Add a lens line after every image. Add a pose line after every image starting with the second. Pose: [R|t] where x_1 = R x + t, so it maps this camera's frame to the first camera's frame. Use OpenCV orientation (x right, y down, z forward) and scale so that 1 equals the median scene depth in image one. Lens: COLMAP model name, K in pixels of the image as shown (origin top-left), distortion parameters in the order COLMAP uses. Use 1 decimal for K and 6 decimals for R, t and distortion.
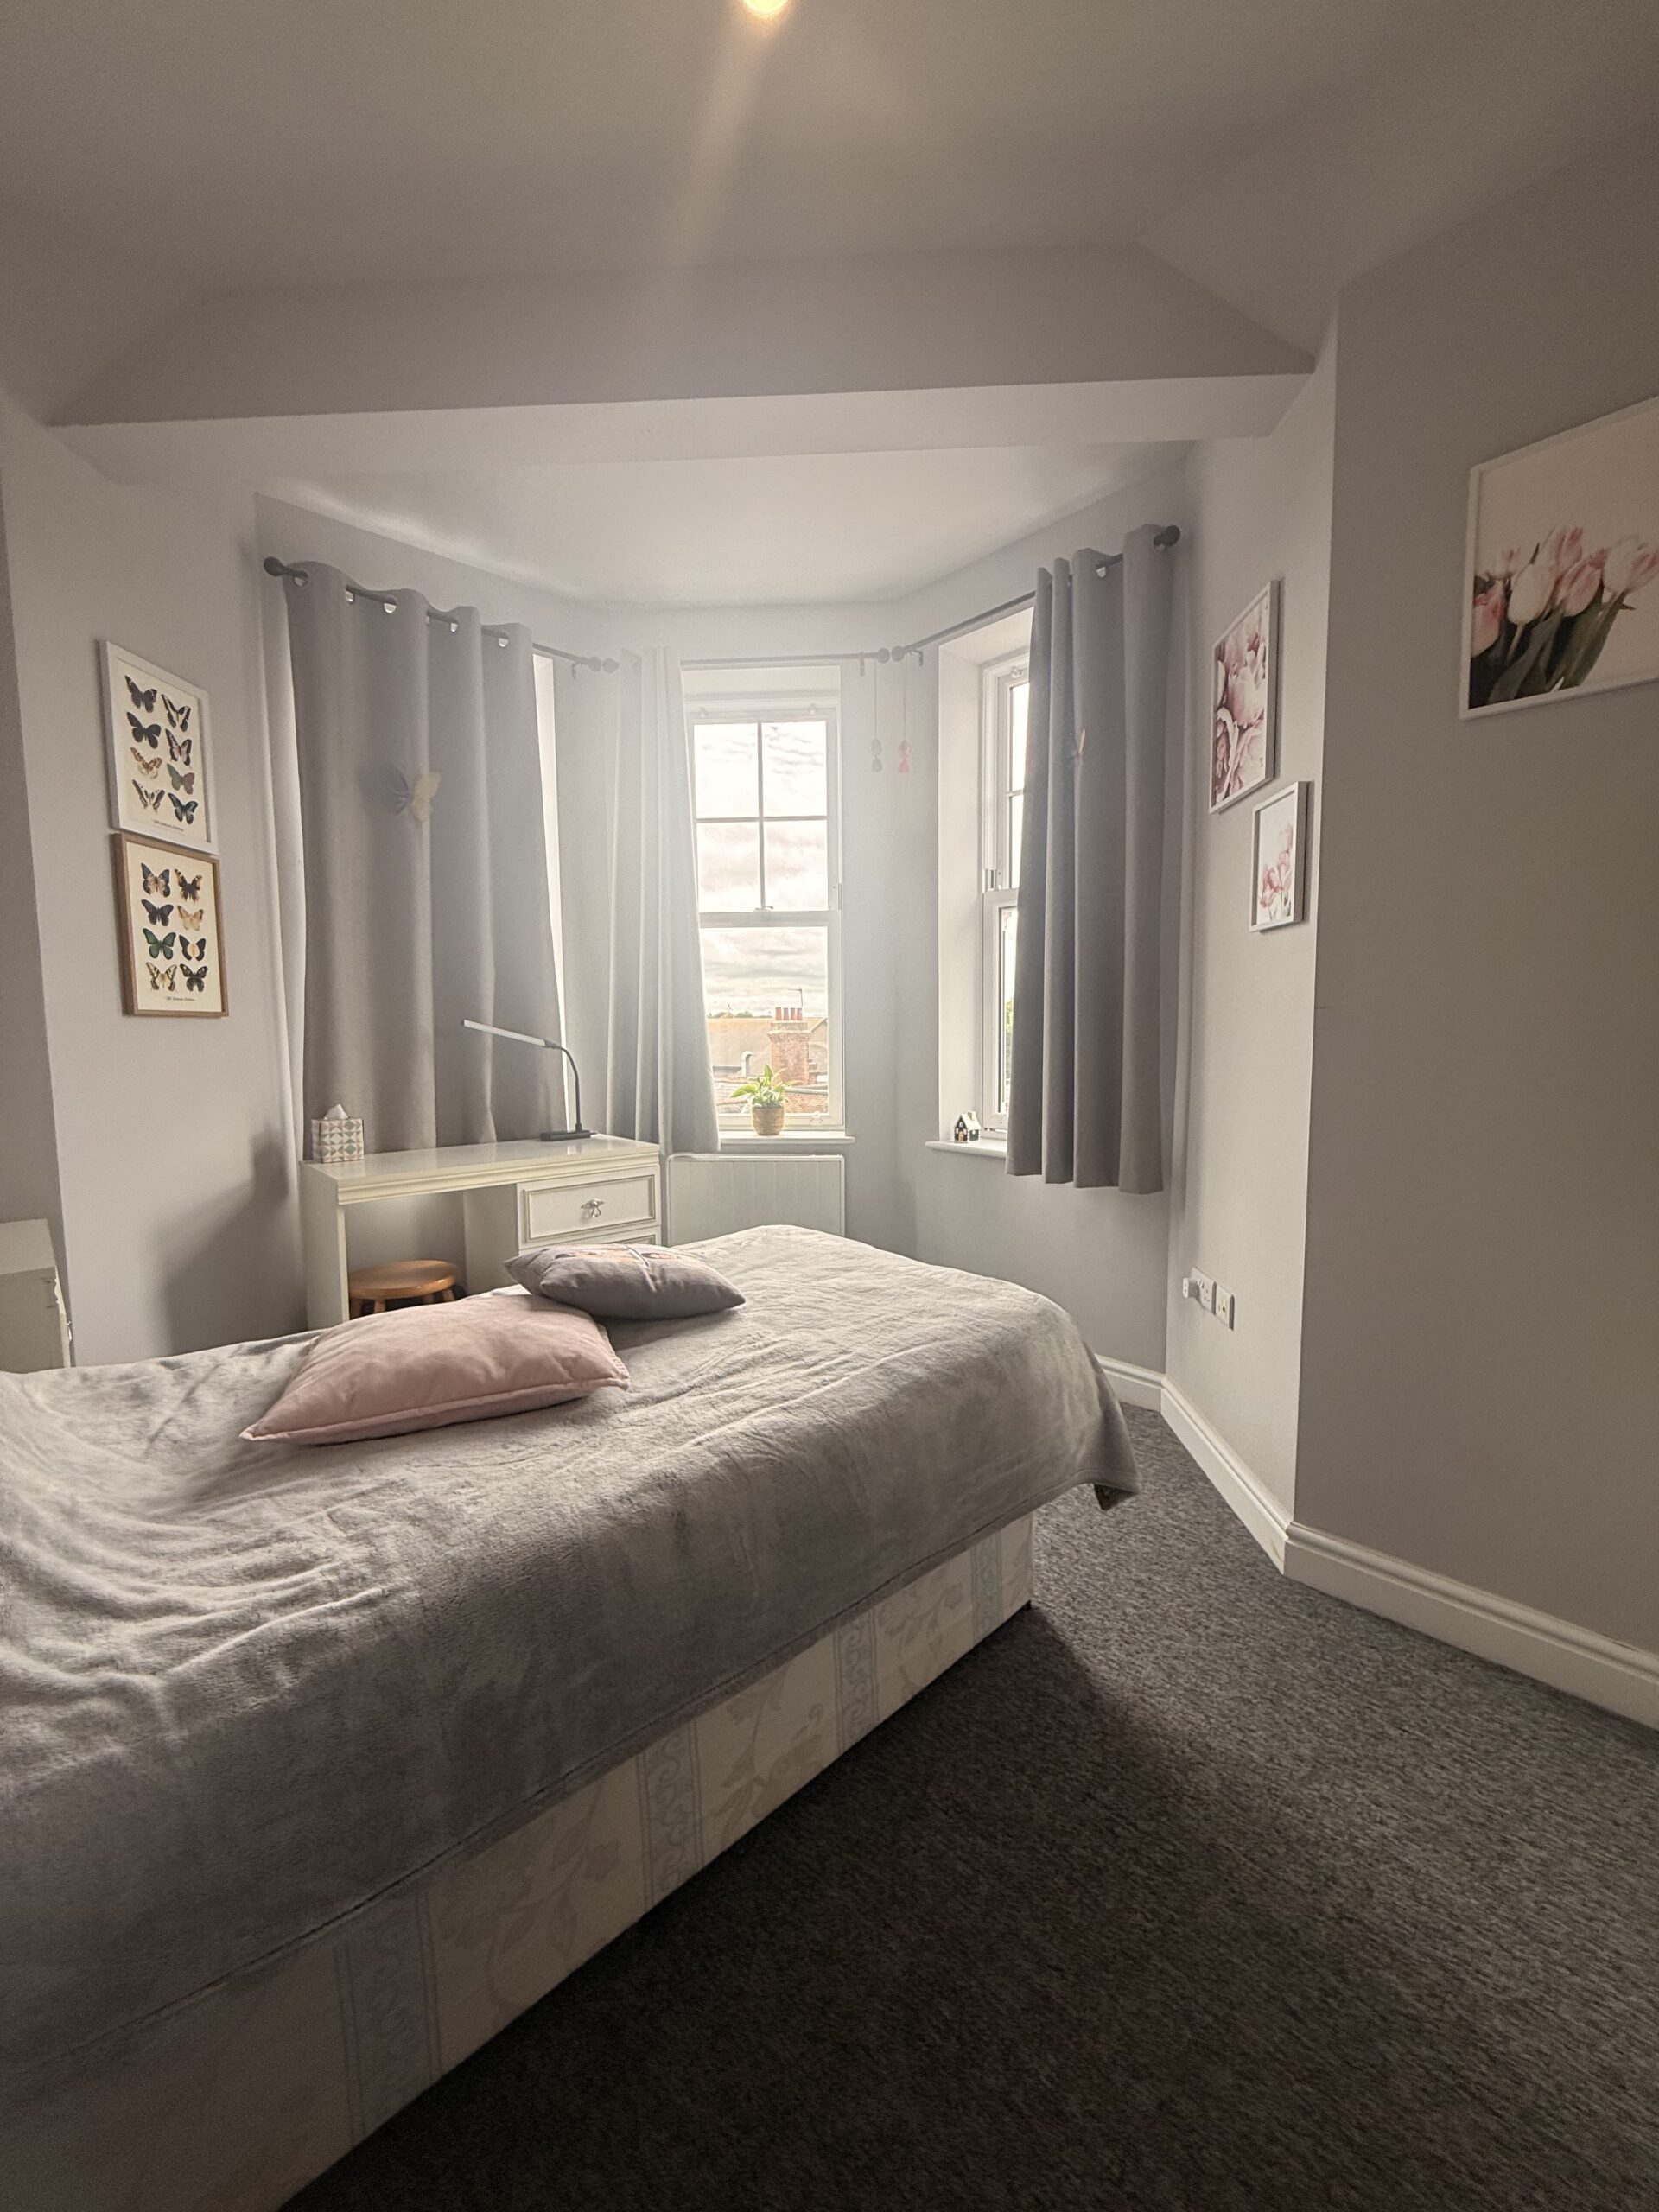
lens RADIAL K [[882.5, 0, 825.6], [0, 882.5, 1095.7], [0, 0, 1]] dist [0.000288, -0.000291]
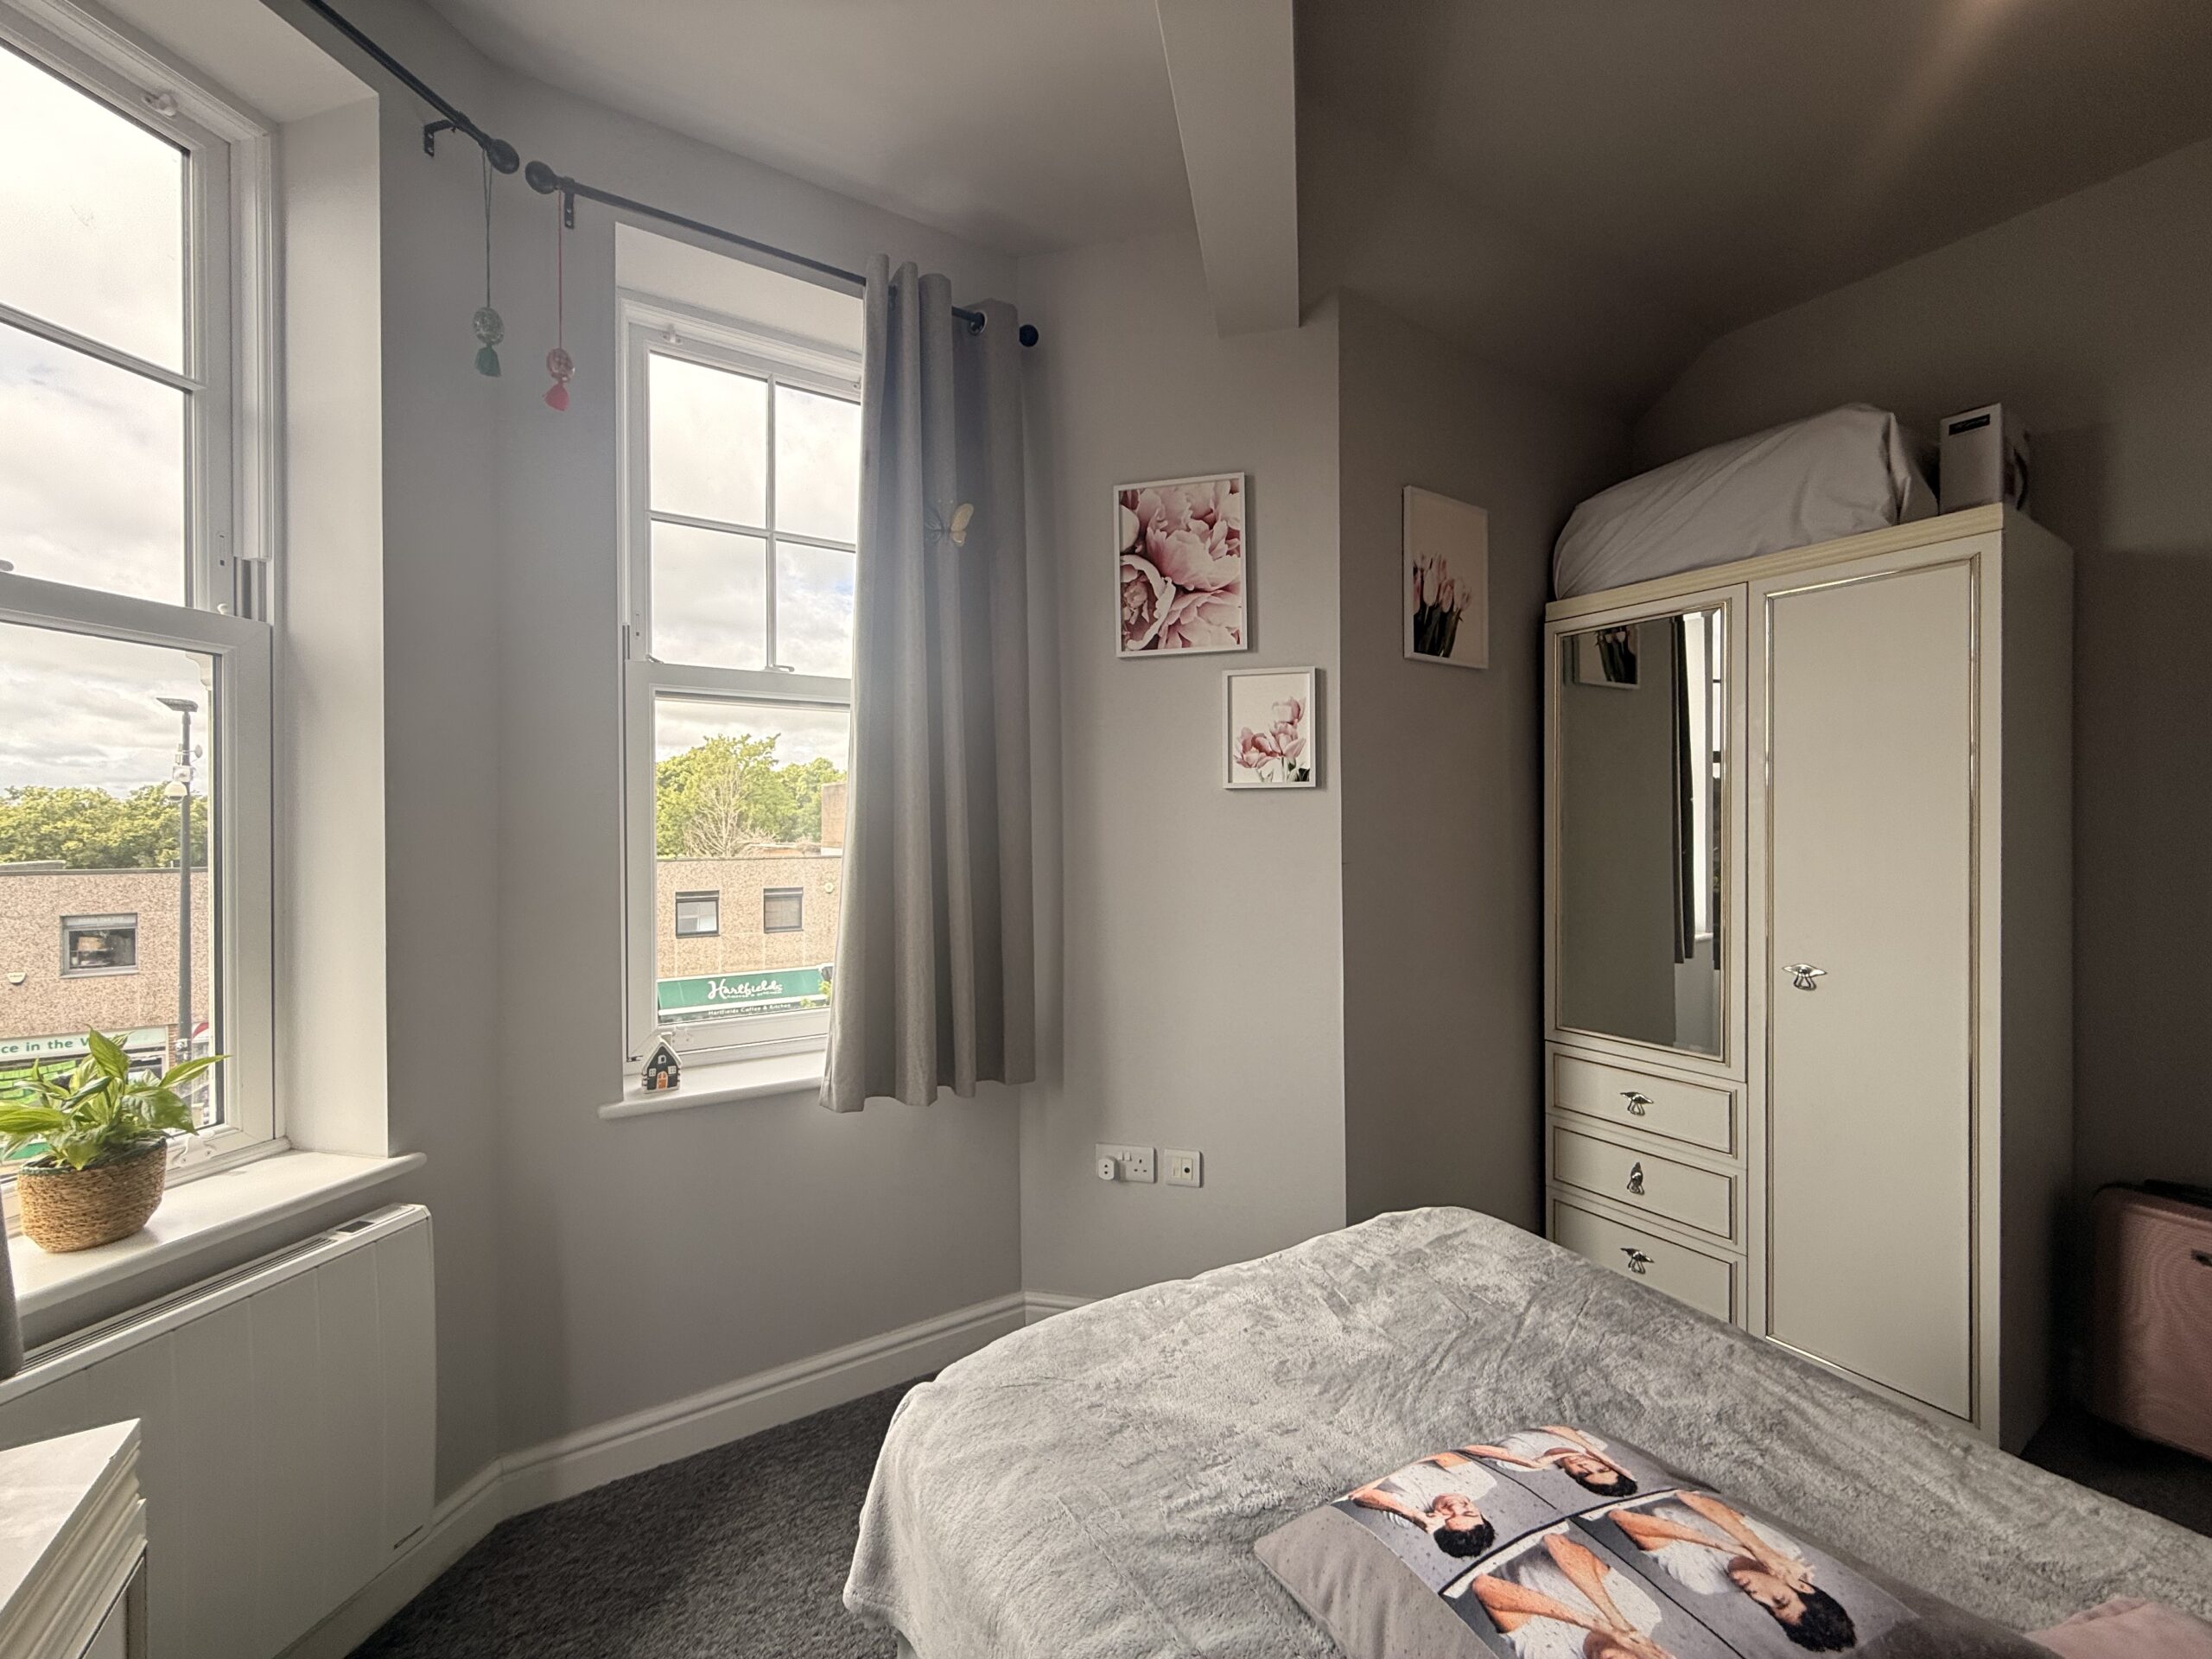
lens RADIAL K [[882.5, 0, 1131.3], [0, 882.5, 829.5], [0, 0, 1]] dist [0.000288, -0.000291]
pose [[0.185250, 0.011233, 0.982627, -0.430590], [0.080732, 0.996381, -0.026610, -0.092480], [-0.979370, 0.084259, 0.183673, 0.713100]]
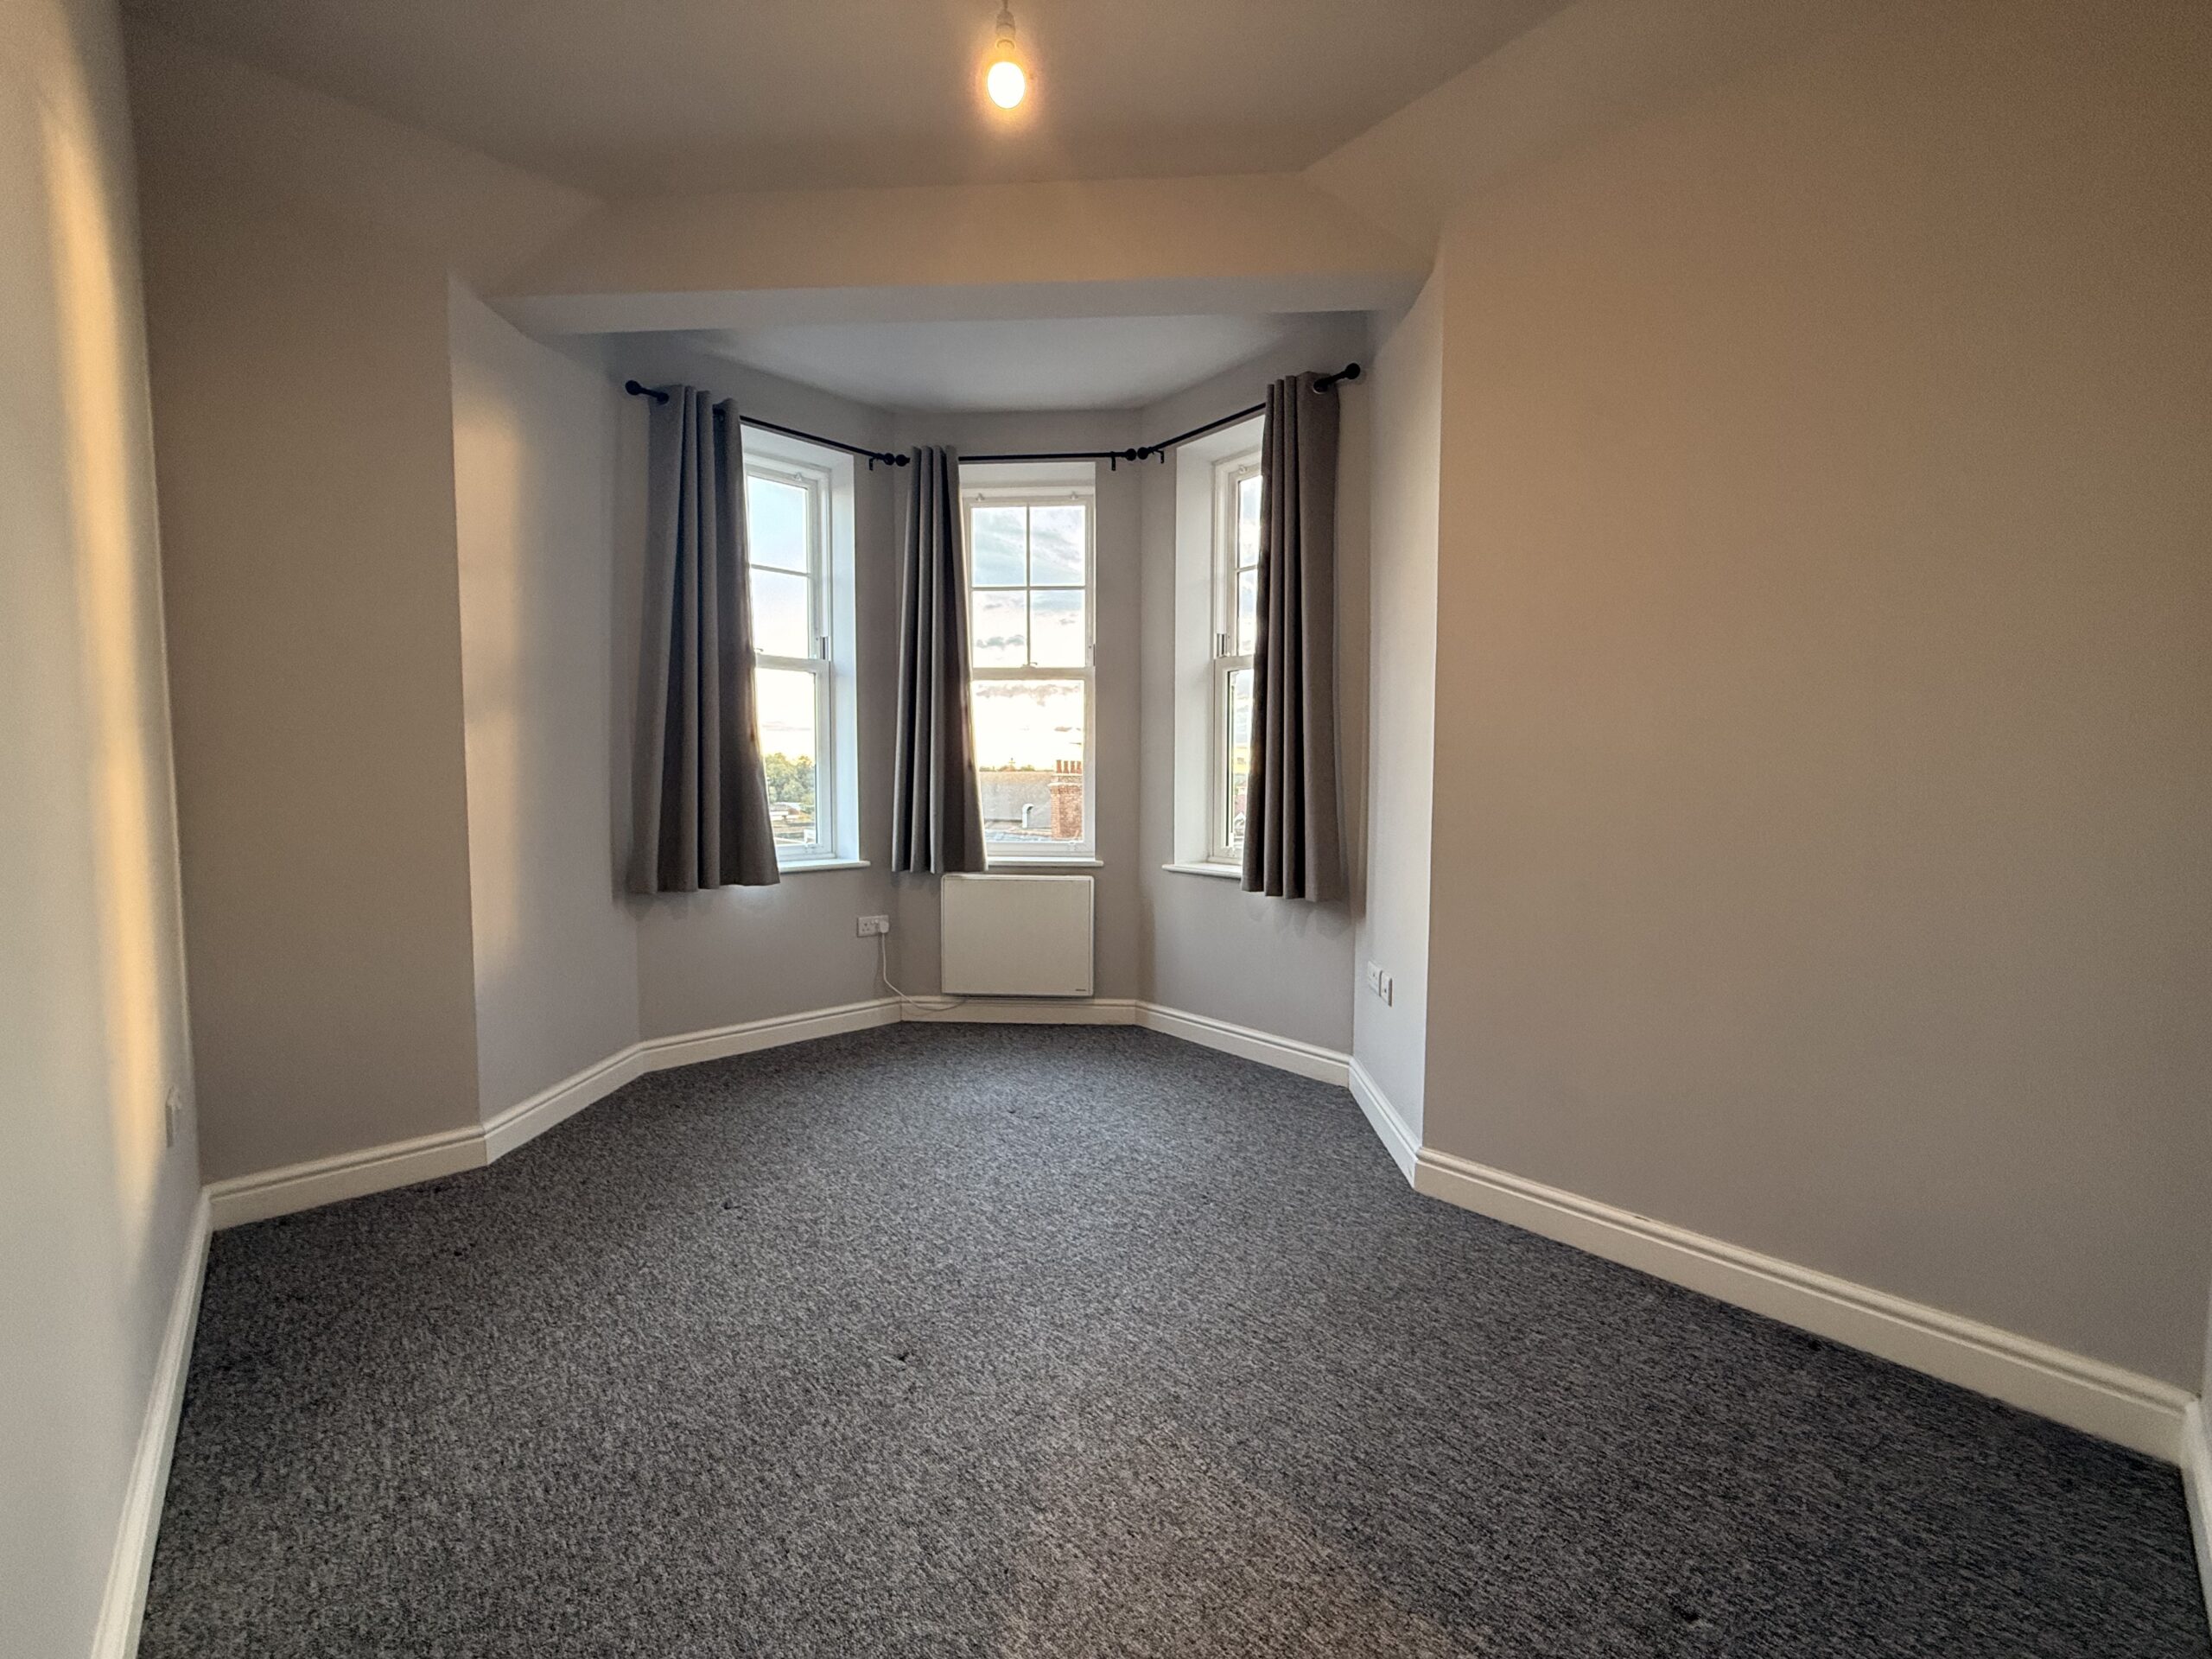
lens RADIAL K [[882.5, 0, 1098.5], [0, 882.5, 822.3], [0, 0, 1]] dist [0.000288, -0.000291]
pose [[0.999854, 0.013072, -0.011047, 0.050141], [-0.013421, 0.999395, -0.032098, 0.042961], [0.010620, 0.032241, 0.999424, -0.212385]]
